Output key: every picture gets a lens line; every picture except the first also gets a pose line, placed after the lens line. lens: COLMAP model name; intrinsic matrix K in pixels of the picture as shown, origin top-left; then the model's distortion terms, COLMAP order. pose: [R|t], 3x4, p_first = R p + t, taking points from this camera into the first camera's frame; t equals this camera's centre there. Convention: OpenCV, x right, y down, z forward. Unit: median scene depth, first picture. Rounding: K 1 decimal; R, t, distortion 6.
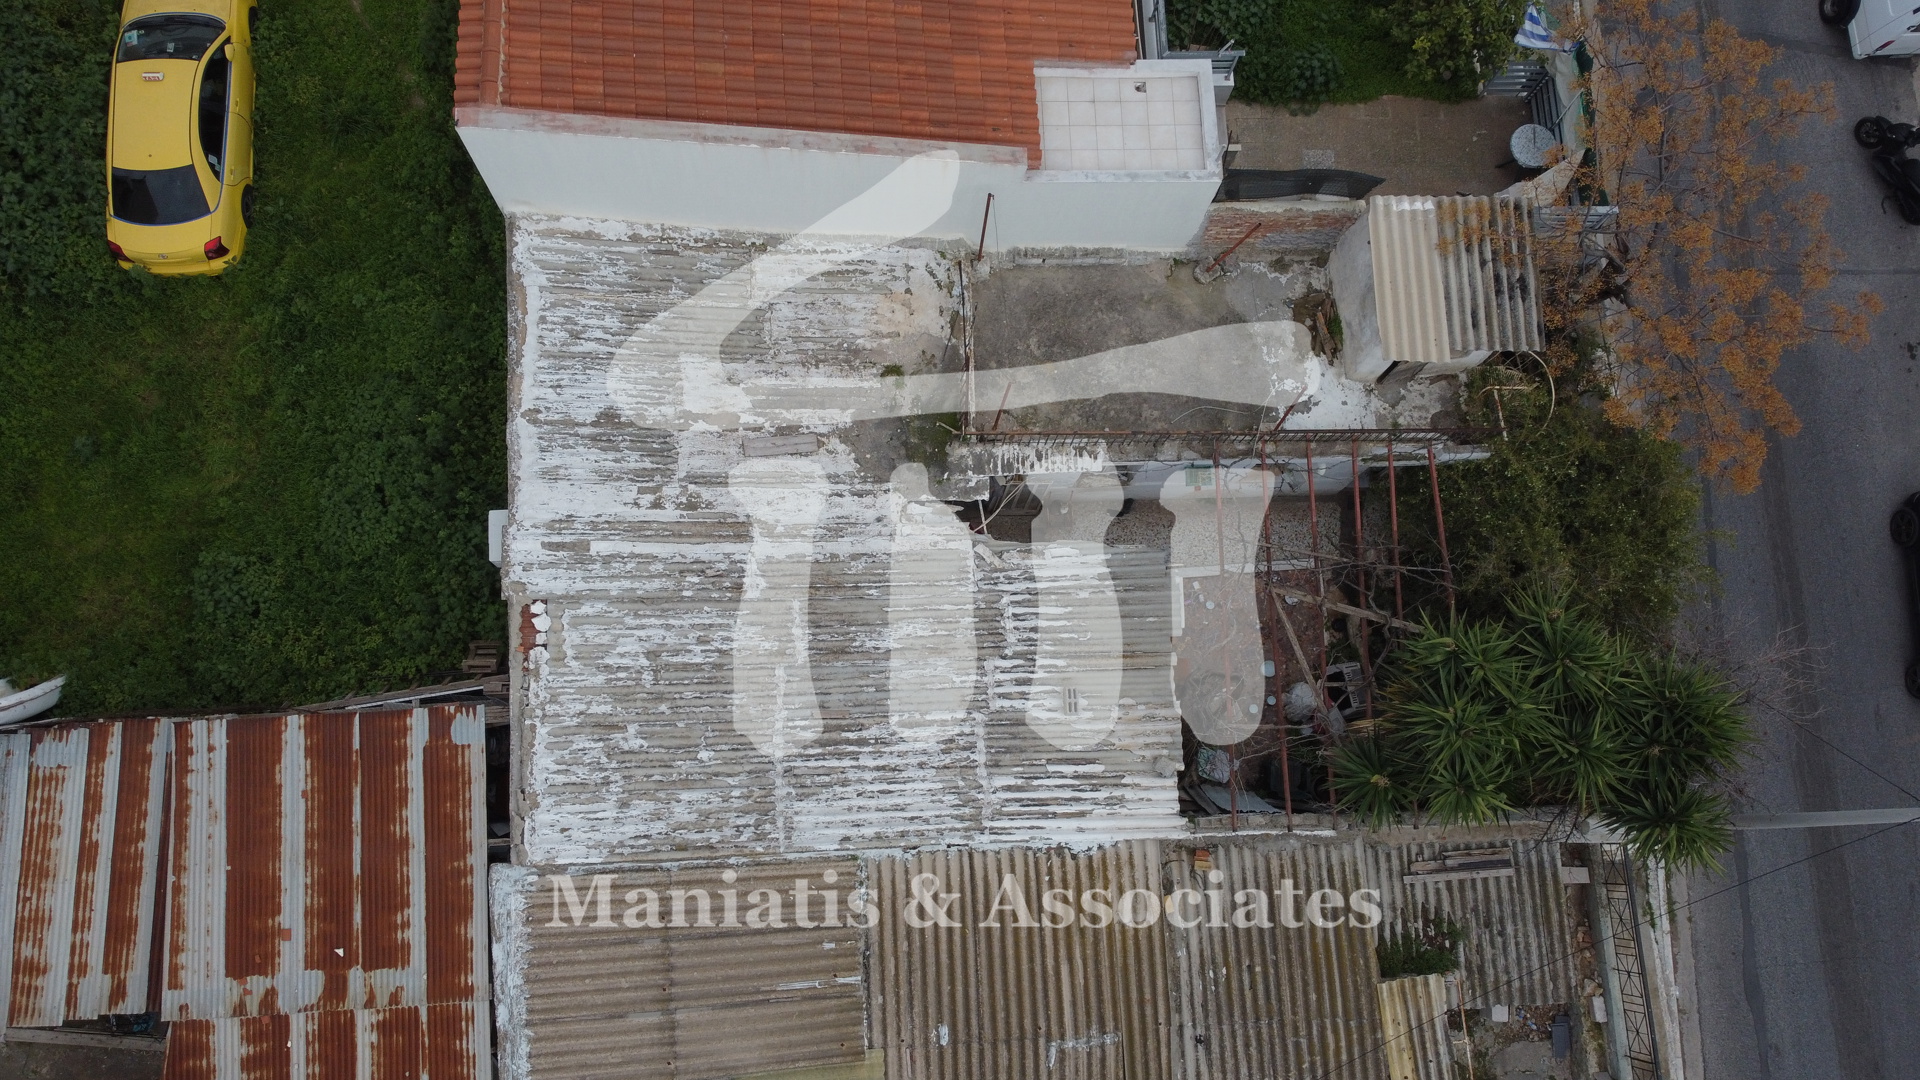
lens RADIAL K [[1421.5, 0, 952.4], [0, 1421.5, 537.4], [0, 0, 1]] dist [0.002633, -0.005503]
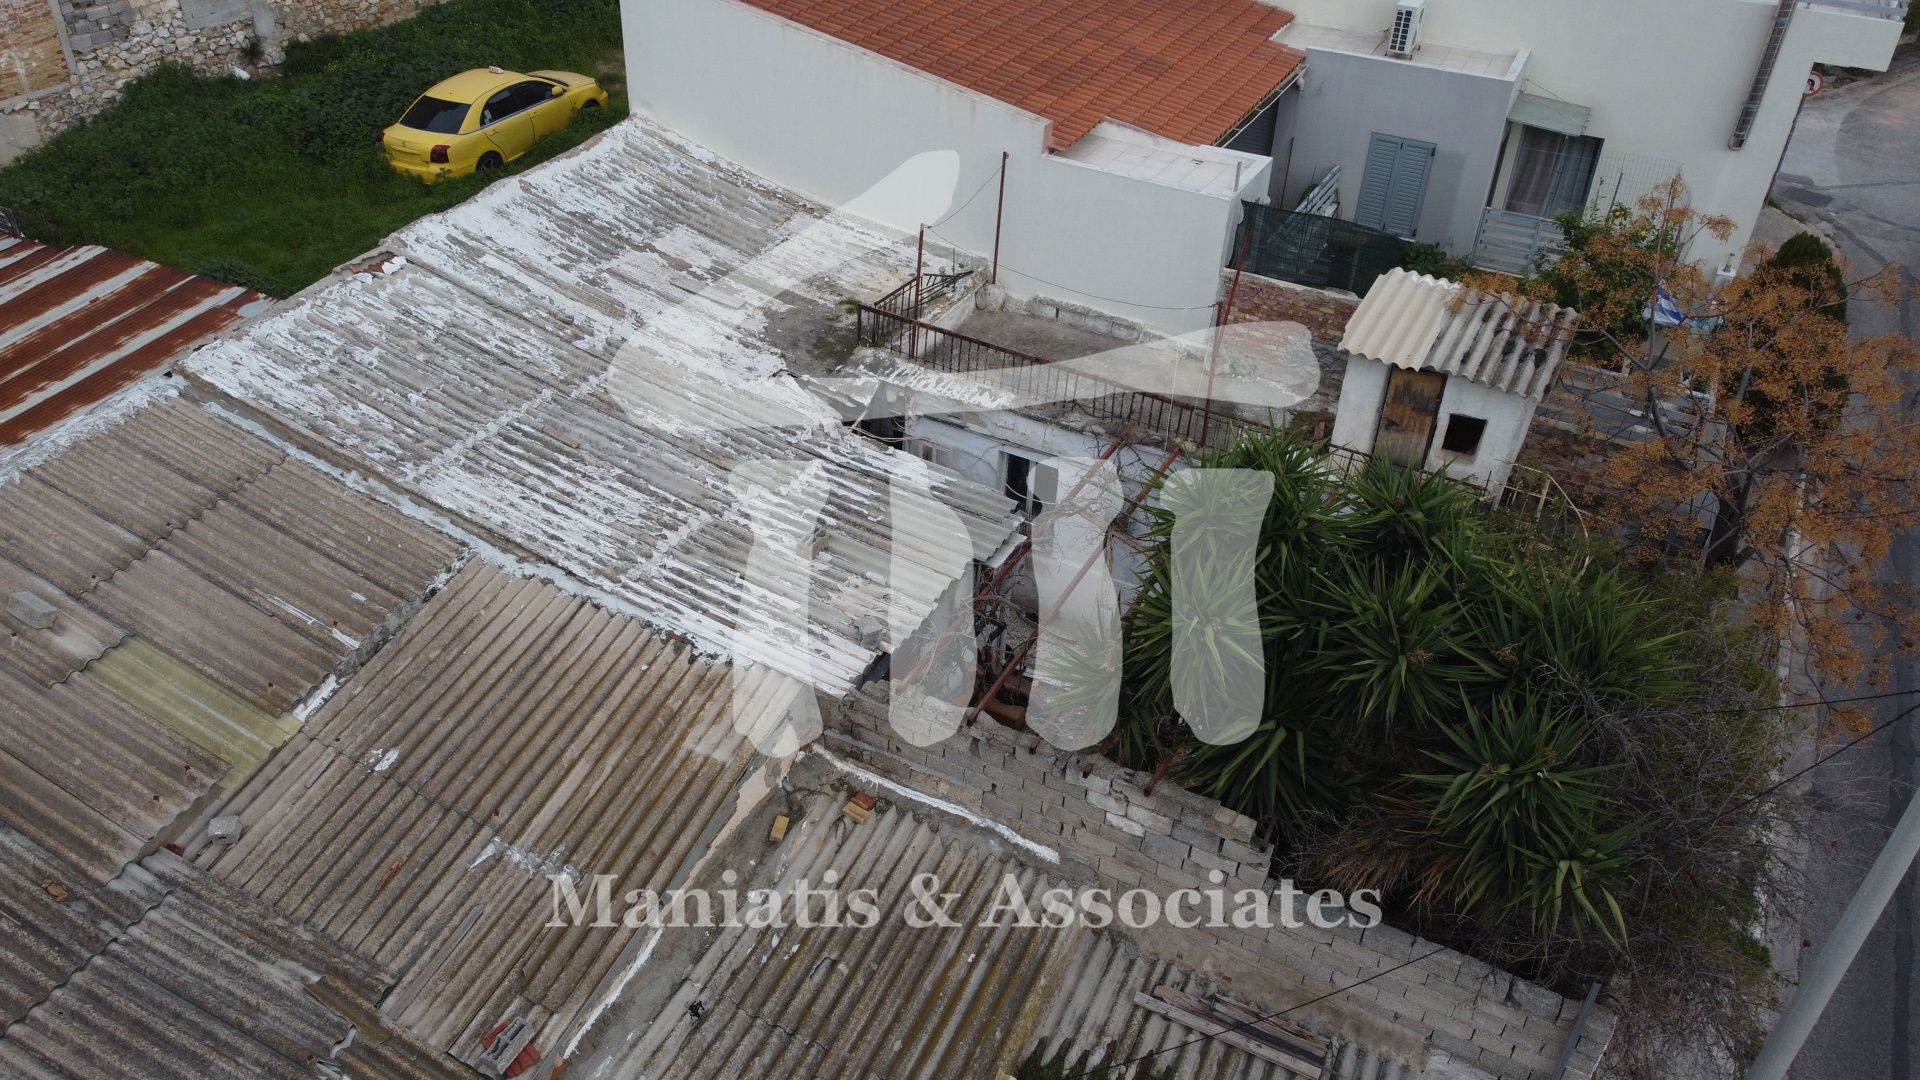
lens RADIAL K [[1421.5, 0, 957.4], [0, 1421.5, 540.4], [0, 0, 1]] dist [0.002633, -0.005503]
pose [[0.869239, 0.269025, -0.414789, 0.478725], [-0.480191, 0.659058, -0.578843, 0.530727], [0.117647, 0.702330, 0.702062, 0.459718]]
